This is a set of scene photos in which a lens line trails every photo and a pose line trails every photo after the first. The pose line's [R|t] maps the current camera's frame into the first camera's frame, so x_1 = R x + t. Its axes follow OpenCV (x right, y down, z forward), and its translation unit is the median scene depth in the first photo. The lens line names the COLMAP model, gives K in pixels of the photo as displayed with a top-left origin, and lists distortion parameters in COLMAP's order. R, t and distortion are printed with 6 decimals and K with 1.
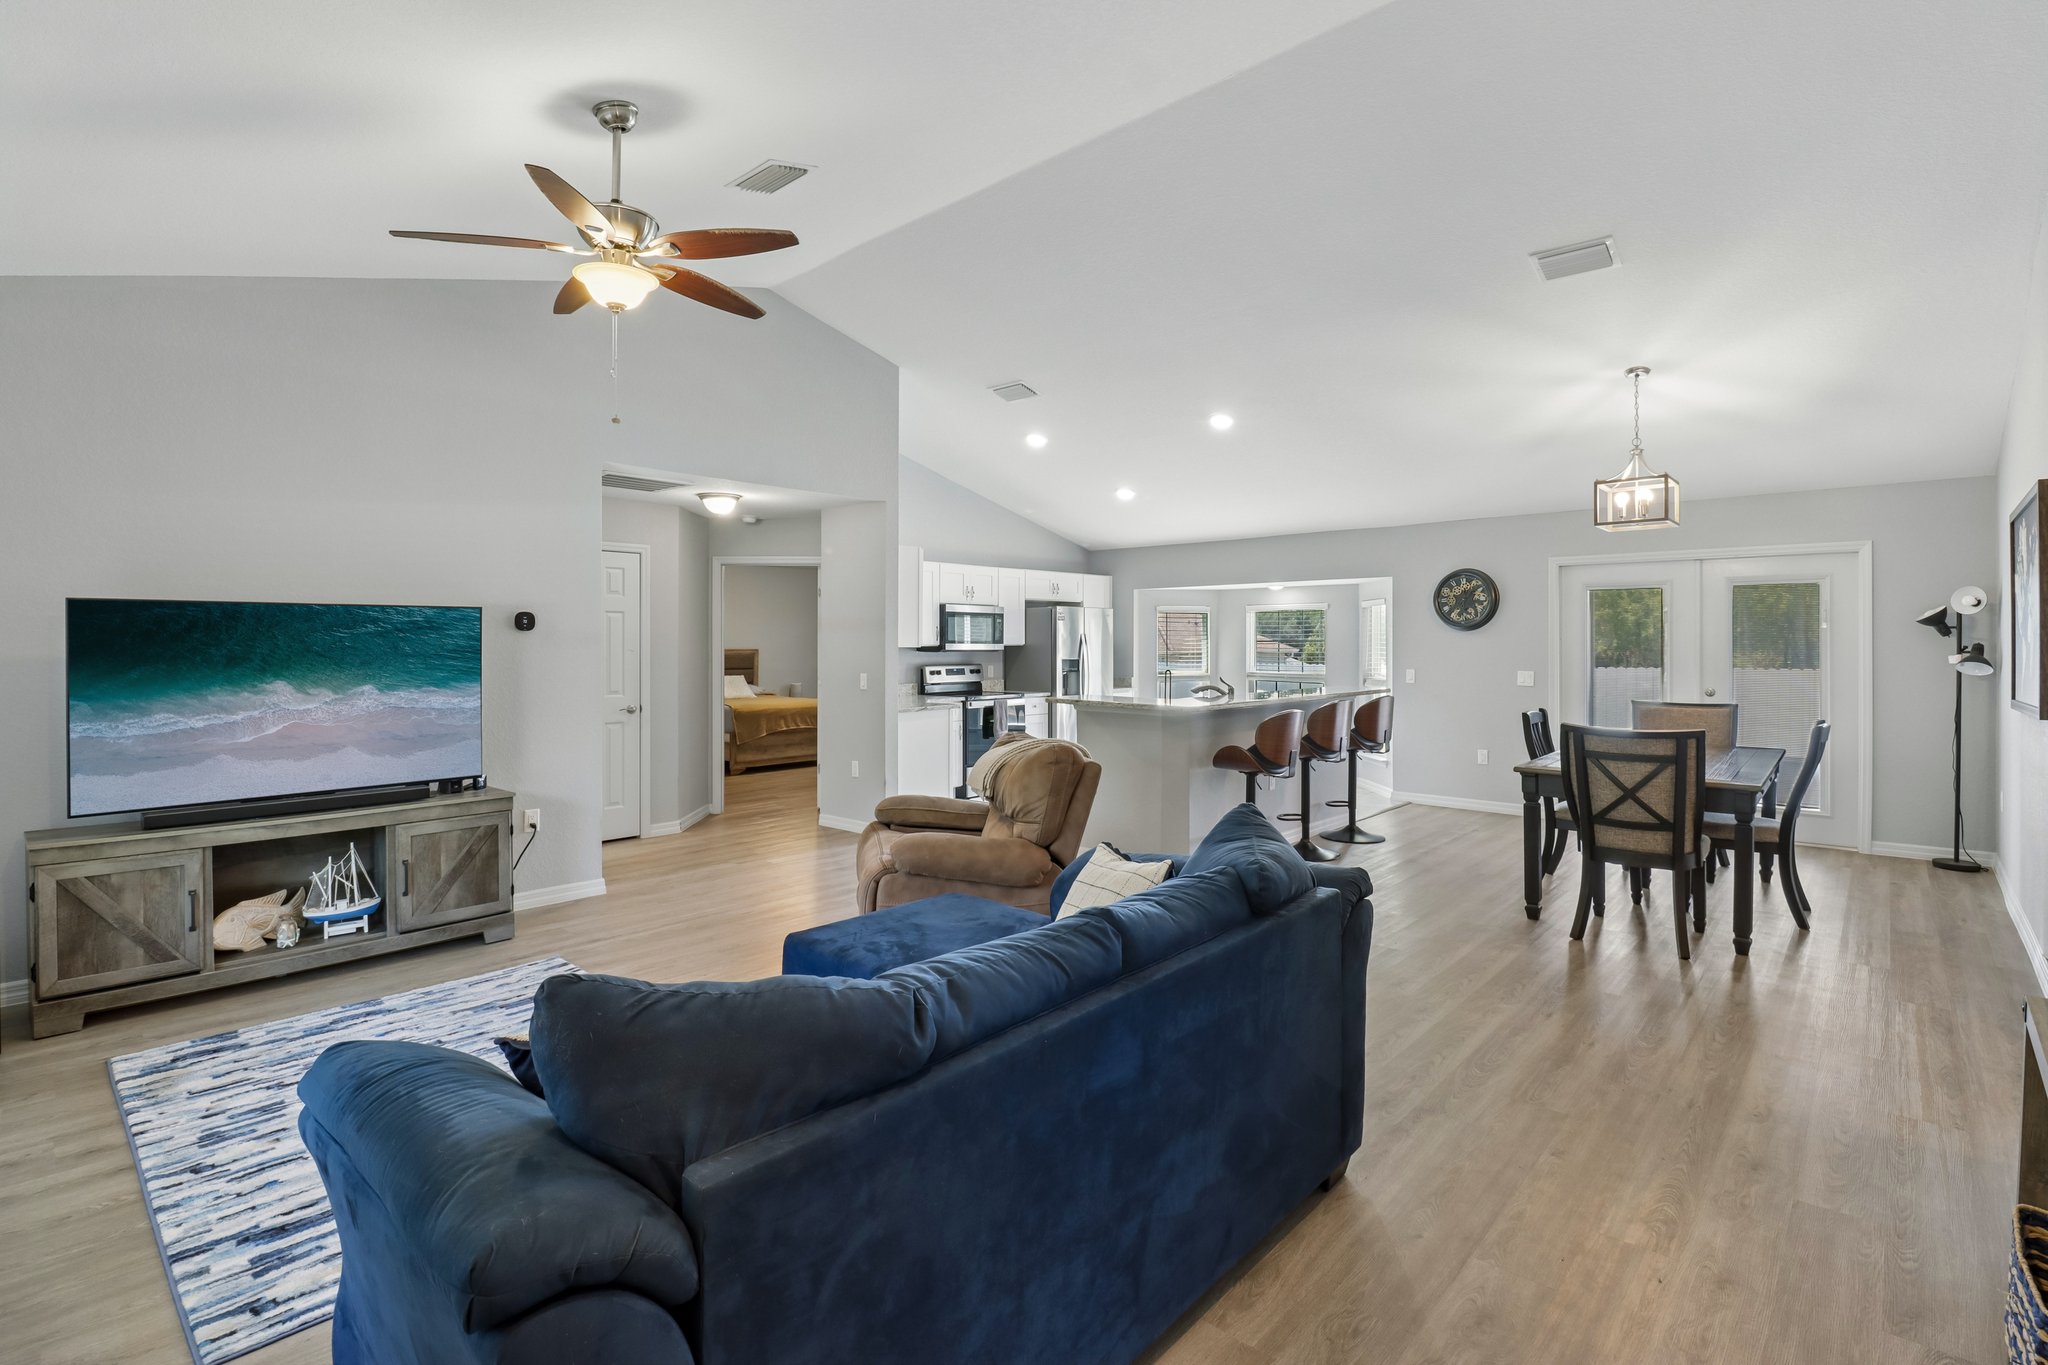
lens RADIAL K [[941.5, 0, 1027.2], [0, 941.5, 647.3], [0, 0, 1]] dist [0.001265, -0.013311]
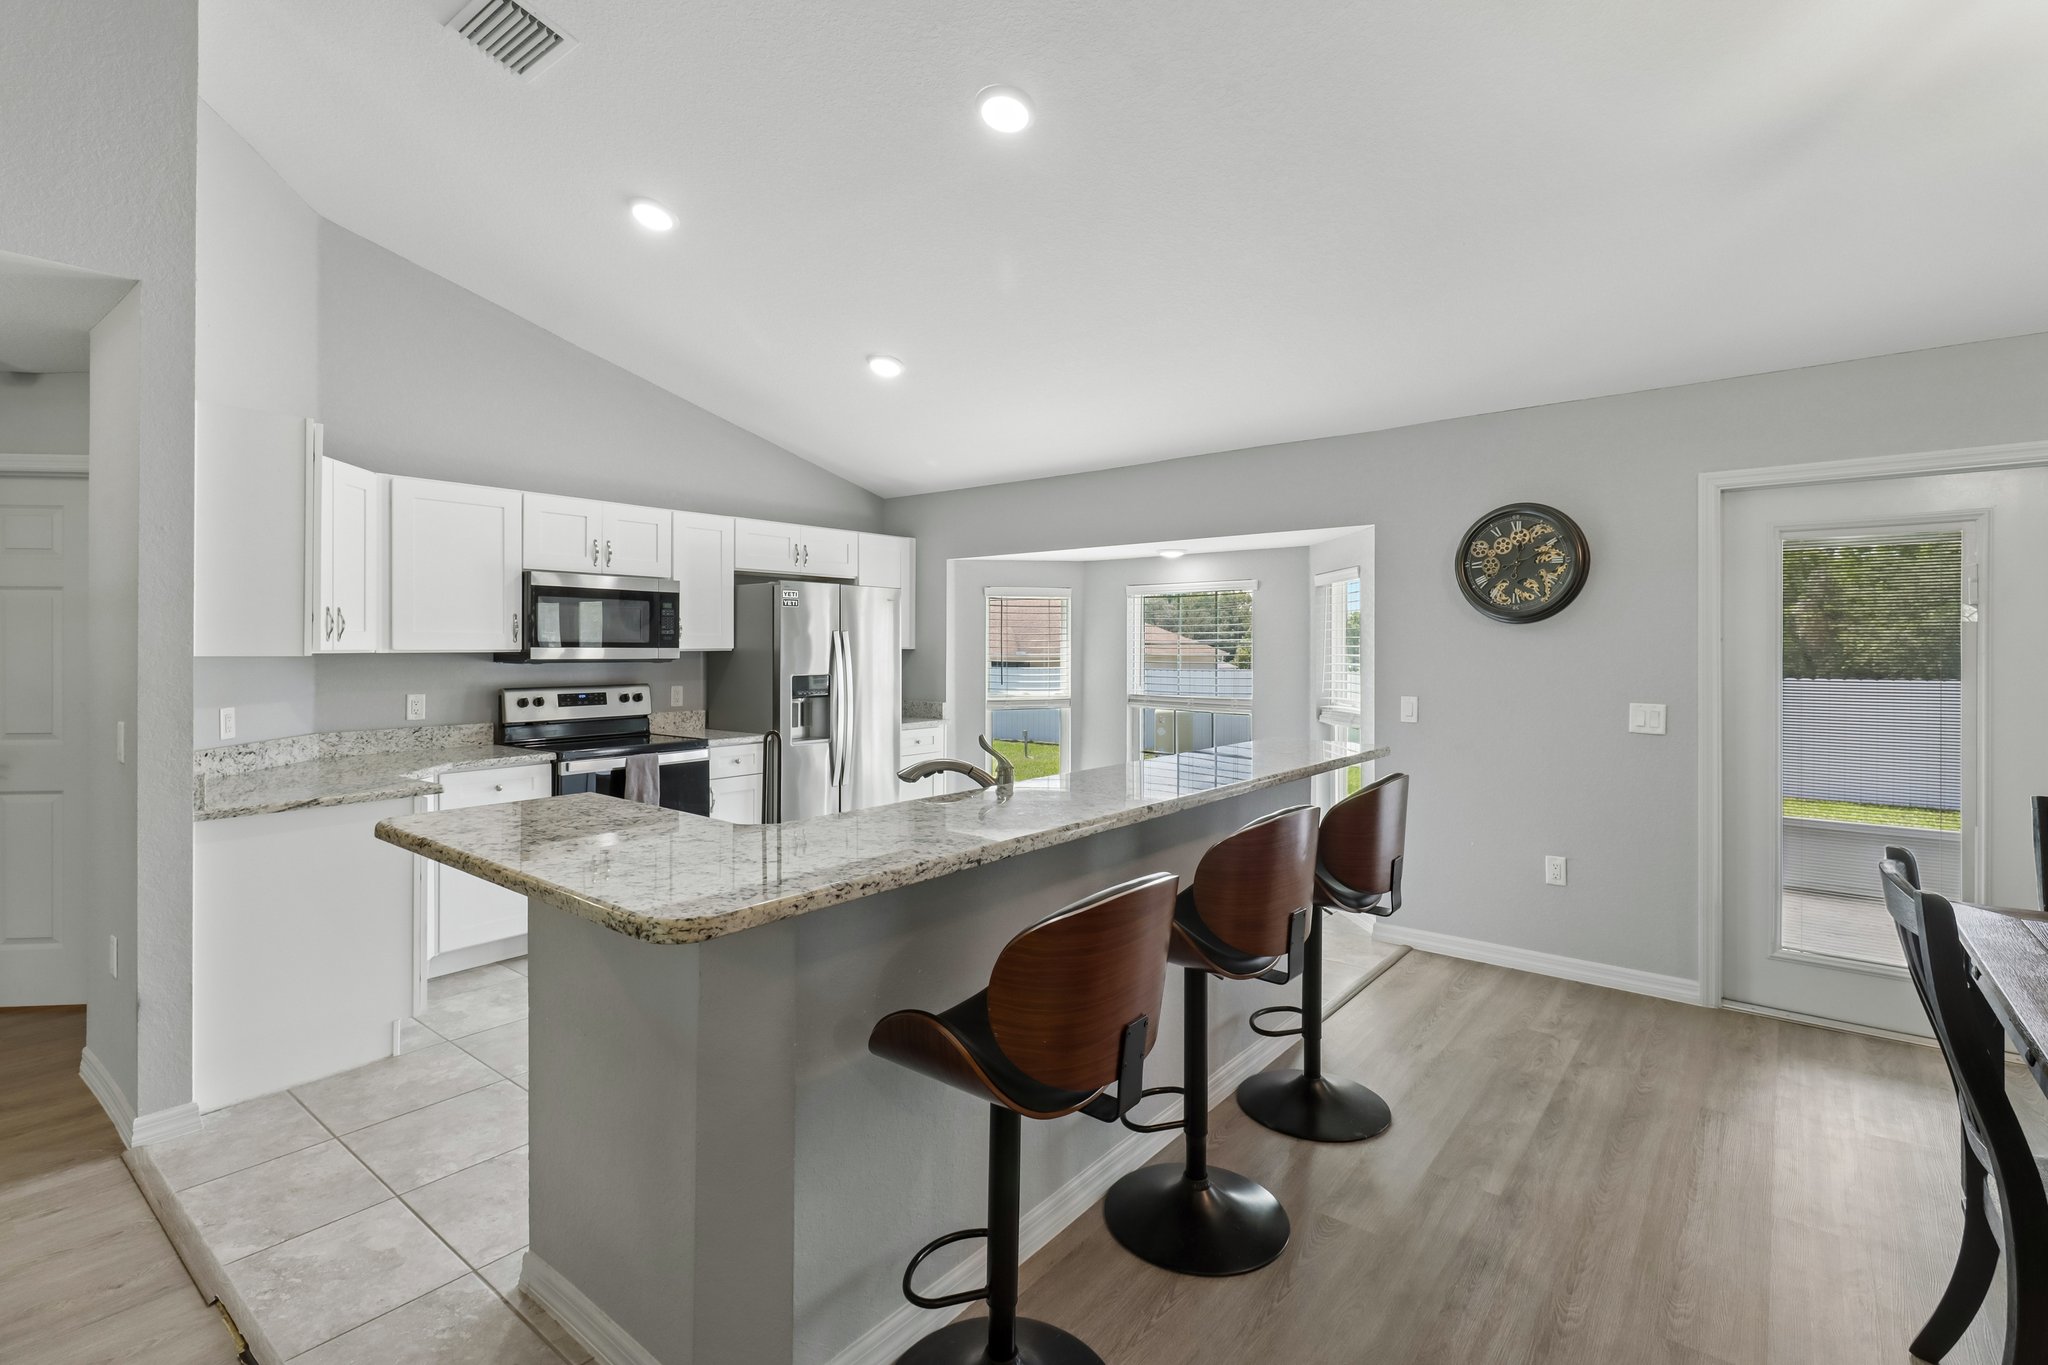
lens RADIAL K [[949.9, 0, 1016.3], [0, 949.9, 648.4], [0, 0, 1]] dist [0.026505, -0.016261]
pose [[0.998397, 0.000011, 0.056590, 0.189435], [0.000070, 0.999999, -0.001438, -0.003540], [-0.056590, 0.001440, 0.998396, 0.581207]]
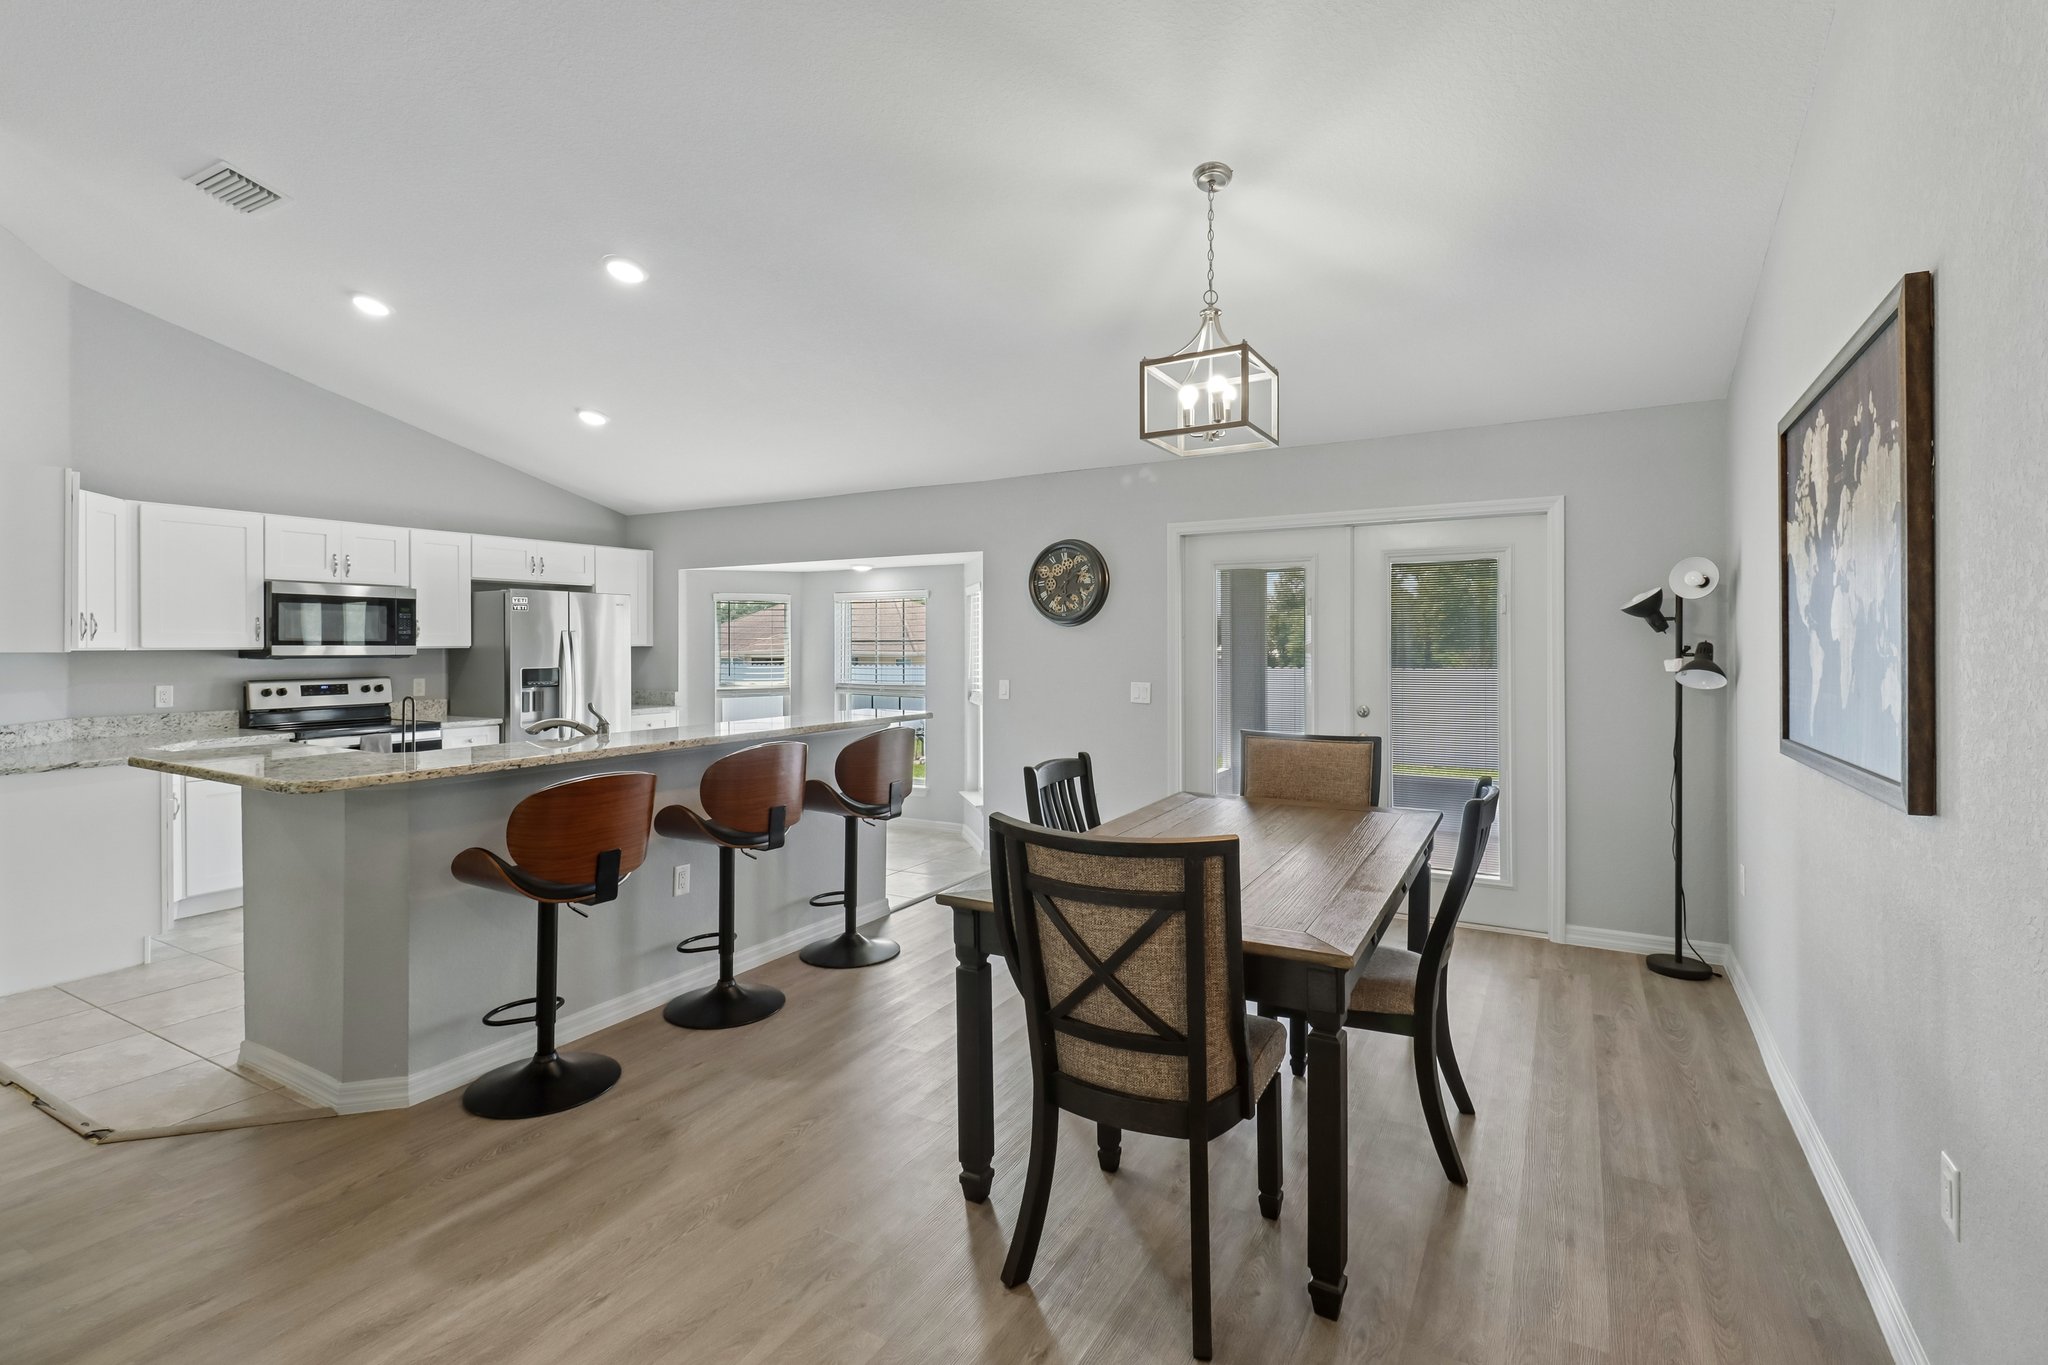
lens RADIAL K [[949.9, 0, 1016.3], [0, 949.9, 648.4], [0, 0, 1]] dist [0.026505, -0.016261]
pose [[0.976583, -0.003734, 0.215110, 0.320375], [0.003440, 0.999993, 0.001741, -0.002075], [-0.215115, -0.000960, 0.976588, 0.356071]]
